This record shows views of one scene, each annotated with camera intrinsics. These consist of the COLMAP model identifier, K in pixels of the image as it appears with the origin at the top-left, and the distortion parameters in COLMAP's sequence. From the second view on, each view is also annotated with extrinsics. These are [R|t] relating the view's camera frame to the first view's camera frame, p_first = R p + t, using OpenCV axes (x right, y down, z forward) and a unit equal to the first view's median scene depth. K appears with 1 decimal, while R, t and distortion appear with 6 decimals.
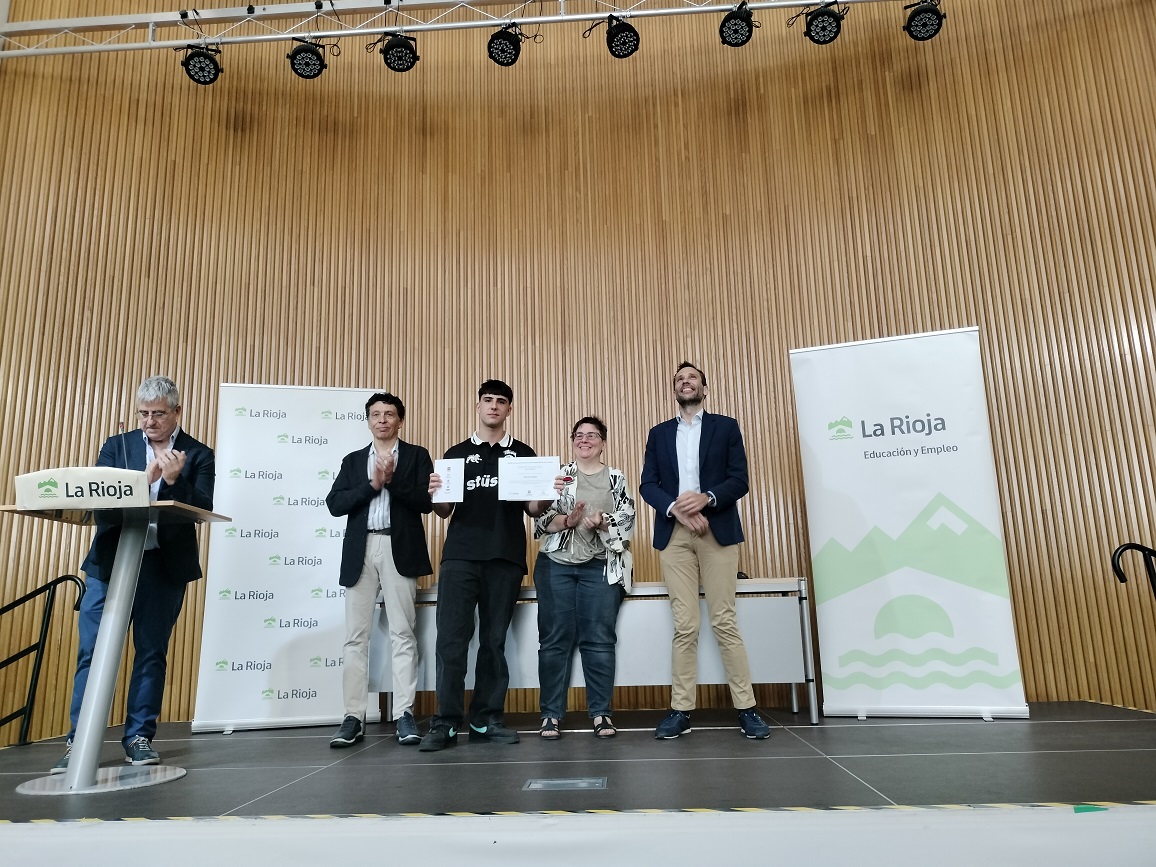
lens RADIAL K [[915.5, 0, 576.4], [0, 915.5, 426.2], [0, 0, 1]] dist [0.027665, -0.038411]
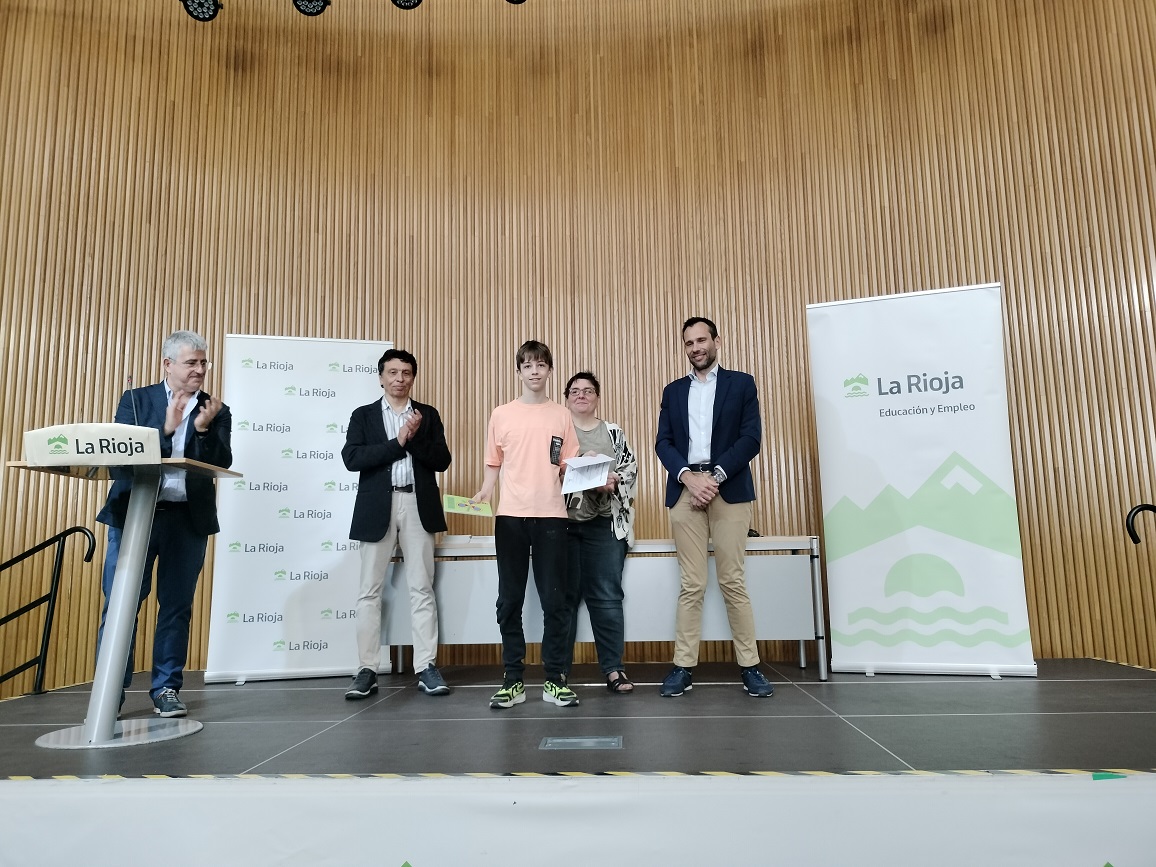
lens RADIAL K [[915.5, 0, 574.3], [0, 915.5, 430.9], [0, 0, 1]] dist [0.027665, -0.038411]
pose [[0.999966, 0.008251, -0.000399, -0.013341], [-0.008207, 0.997837, 0.065222, -0.010294], [0.000937, -0.065216, 0.997871, 0.011455]]
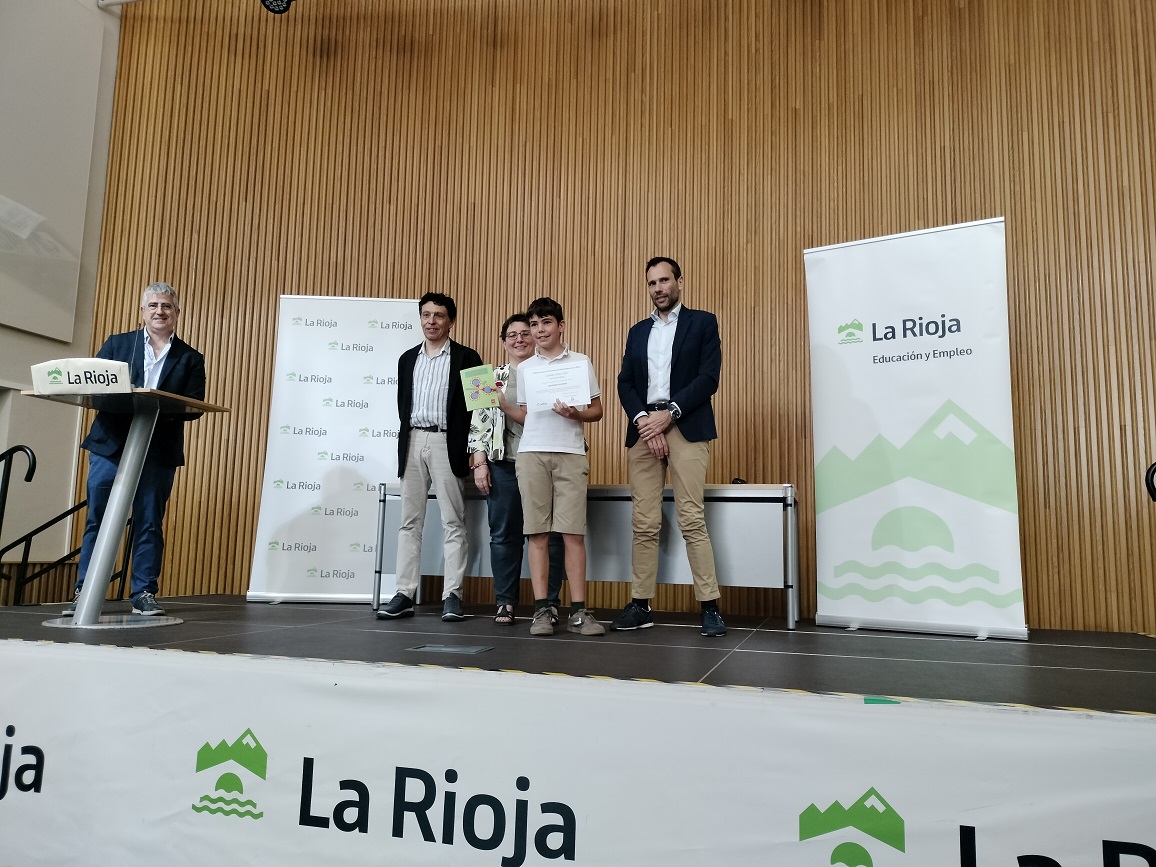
lens RADIAL K [[915.5, 0, 599.9], [0, 915.5, 455.7], [0, 0, 1]] dist [0.027665, -0.038411]
pose [[0.972119, 0.025087, -0.233140, 0.243837], [-0.000787, 0.994604, 0.103743, 0.029534], [0.234485, -0.100667, 0.966893, 0.010344]]
